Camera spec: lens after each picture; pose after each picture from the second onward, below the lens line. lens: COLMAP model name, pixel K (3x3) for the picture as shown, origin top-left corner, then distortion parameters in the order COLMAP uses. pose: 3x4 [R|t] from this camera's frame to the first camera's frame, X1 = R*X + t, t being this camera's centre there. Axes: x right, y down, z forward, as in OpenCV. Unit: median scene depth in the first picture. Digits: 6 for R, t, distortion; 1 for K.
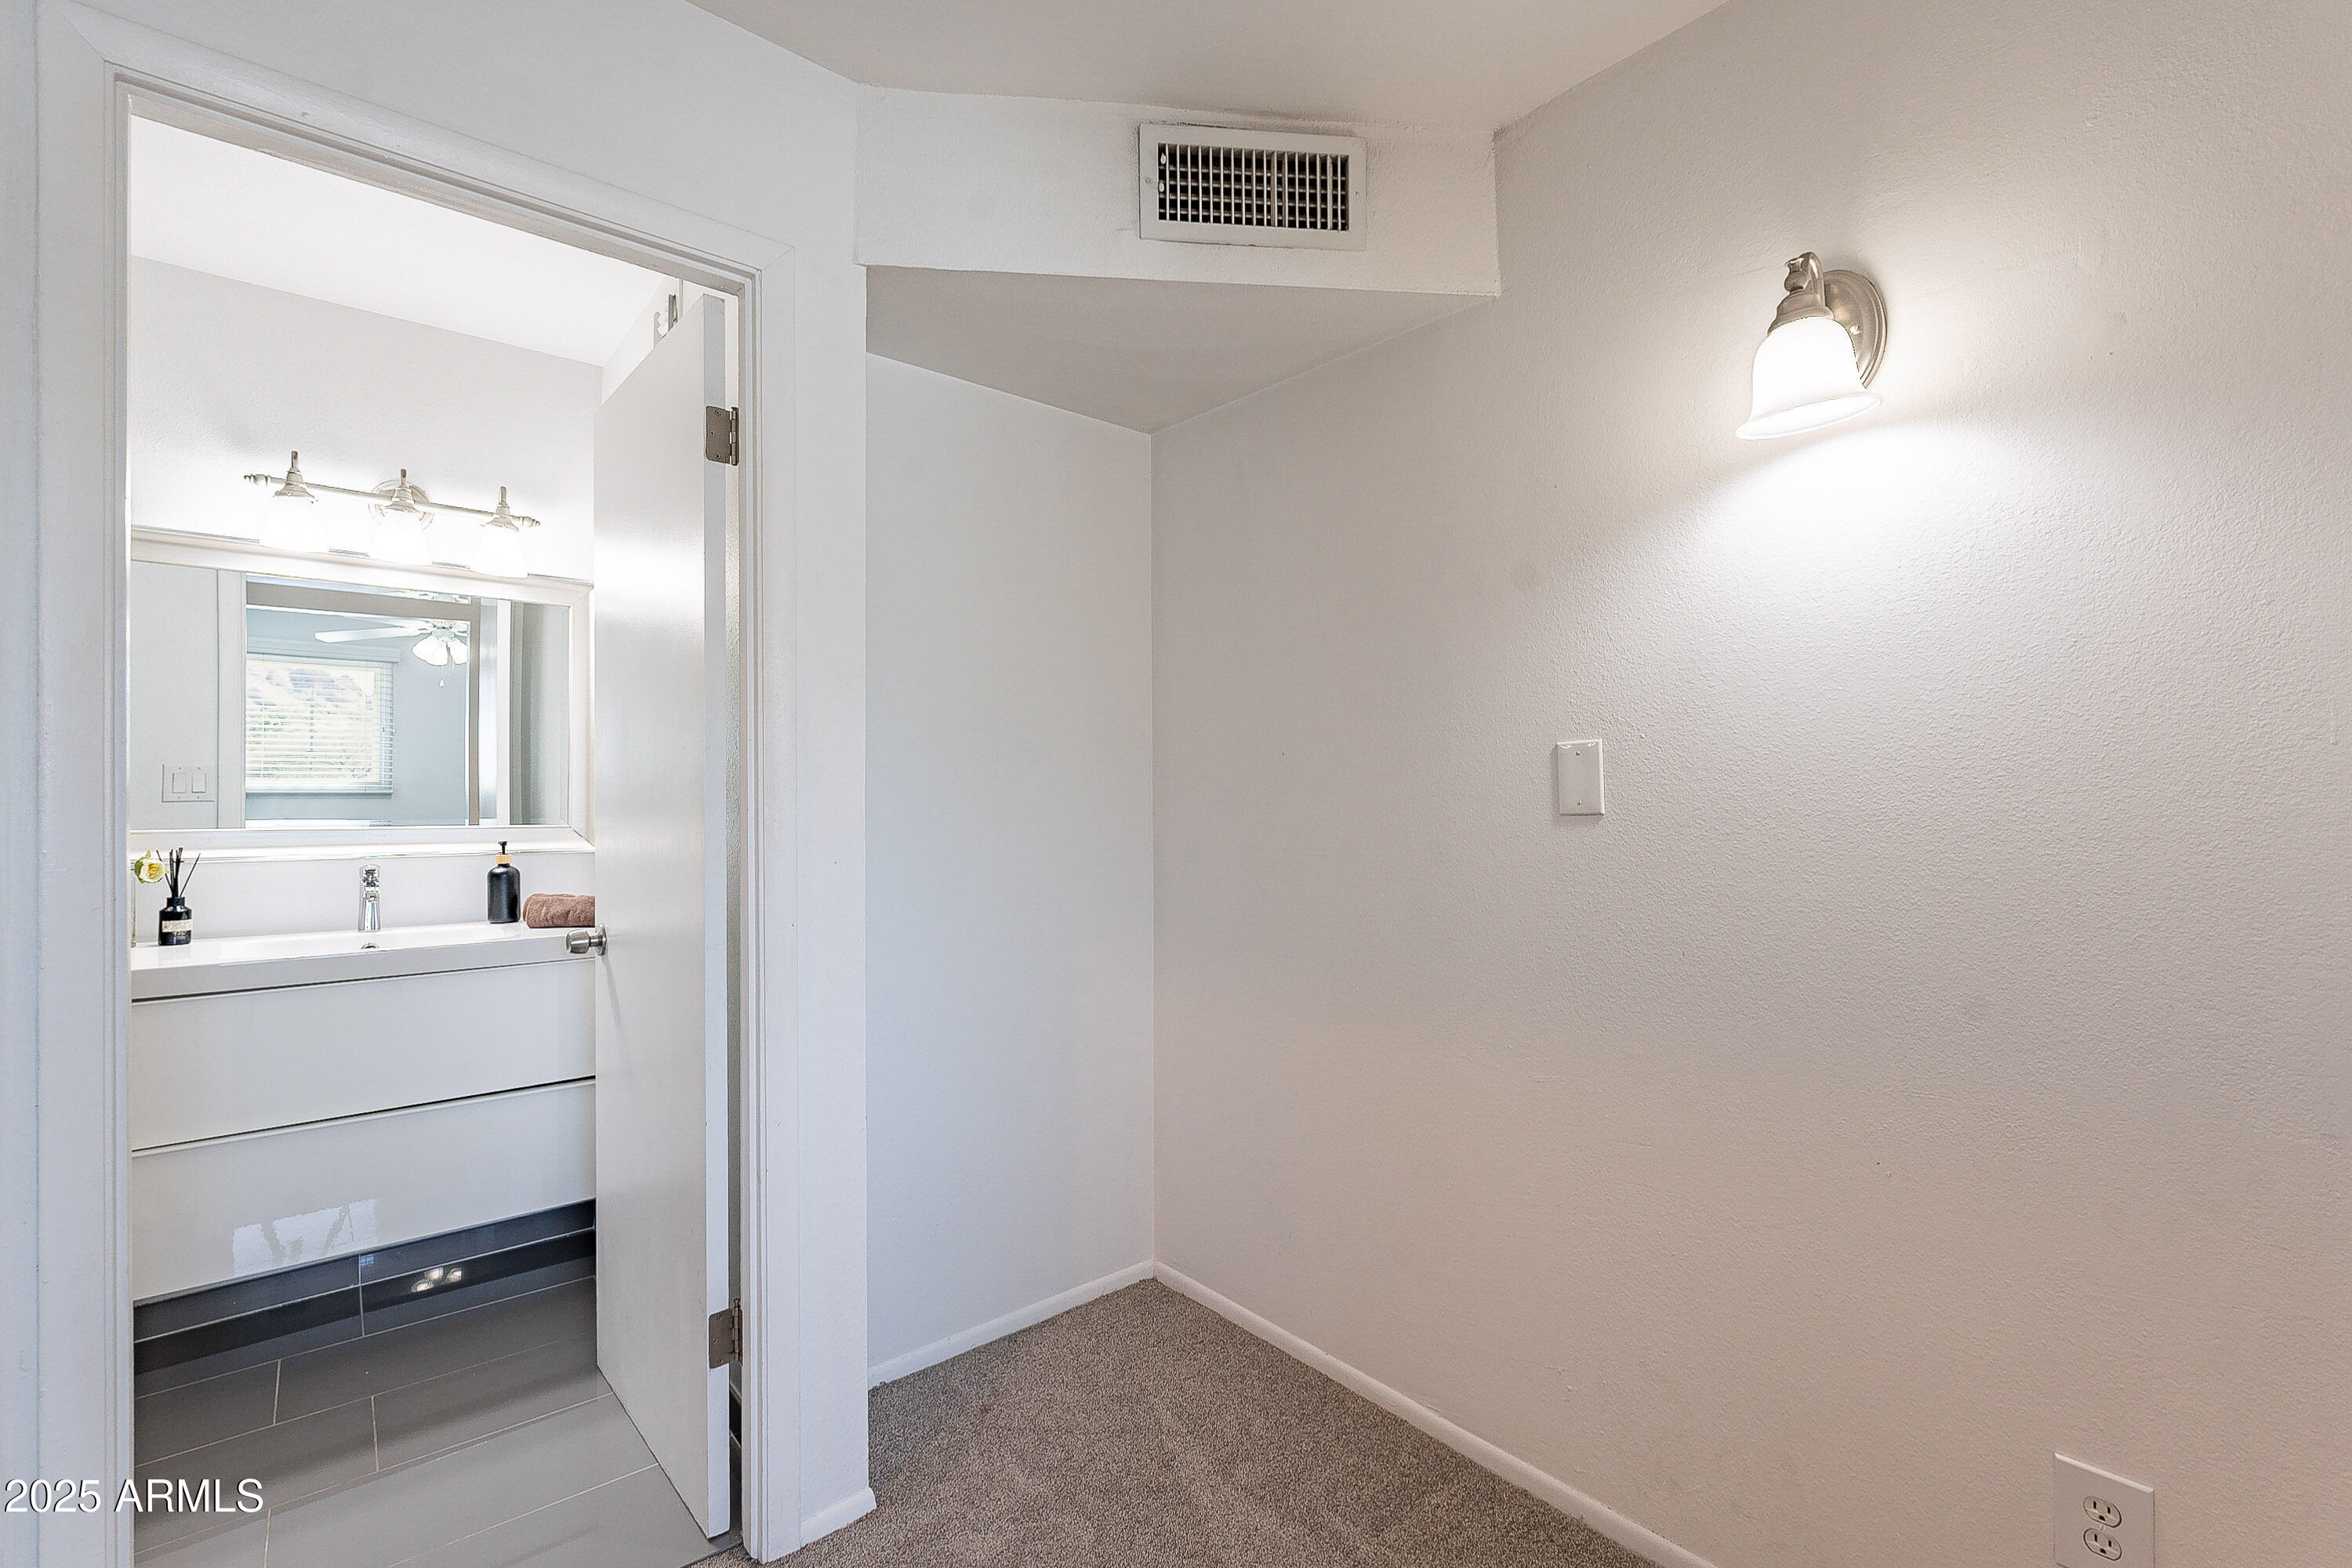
lens RADIAL K [[1033.3, 0, 1191.0], [0, 1033.3, 784.8], [0, 0, 1]] dist [0.003173, 0.001332]
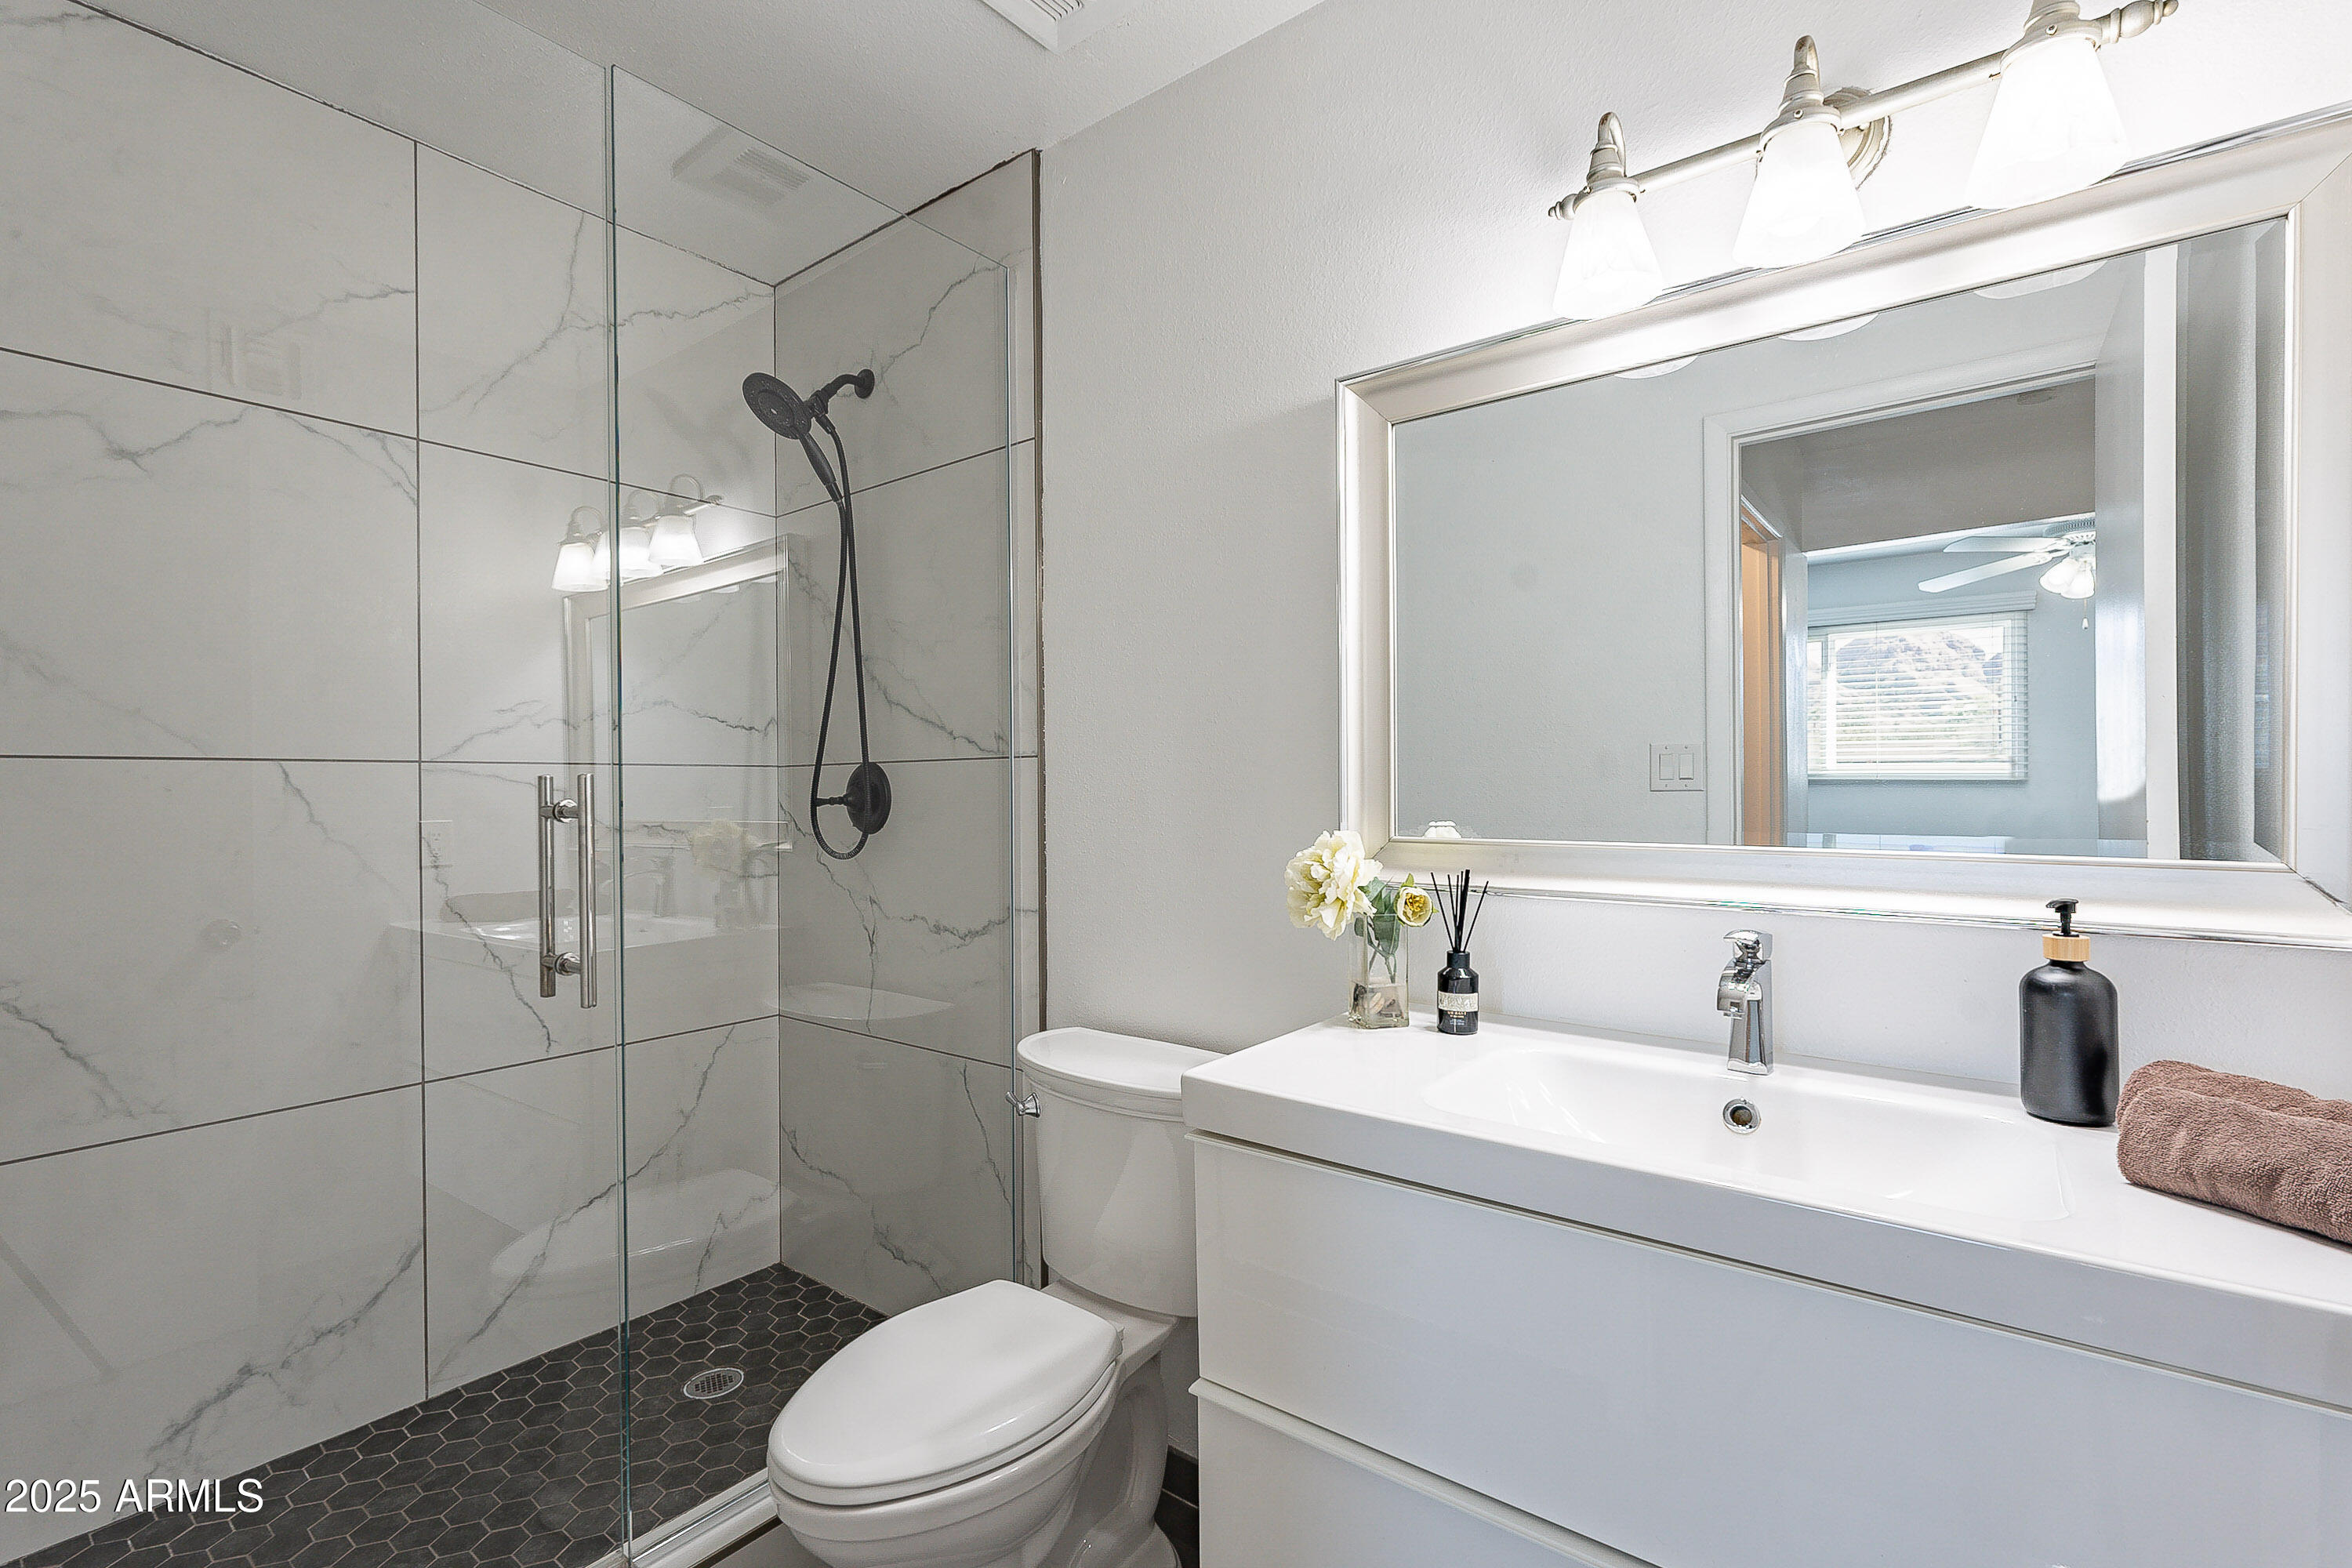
lens RADIAL K [[1033.3, 0, 1192.2], [0, 1033.3, 784.6], [0, 0, 1]] dist [0.003173, 0.001332]
pose [[0.198116, -0.003072, -0.980174, -0.360604], [0.013436, 0.999910, -0.000418, 0.008804], [0.980087, -0.013086, 0.198139, 0.619350]]
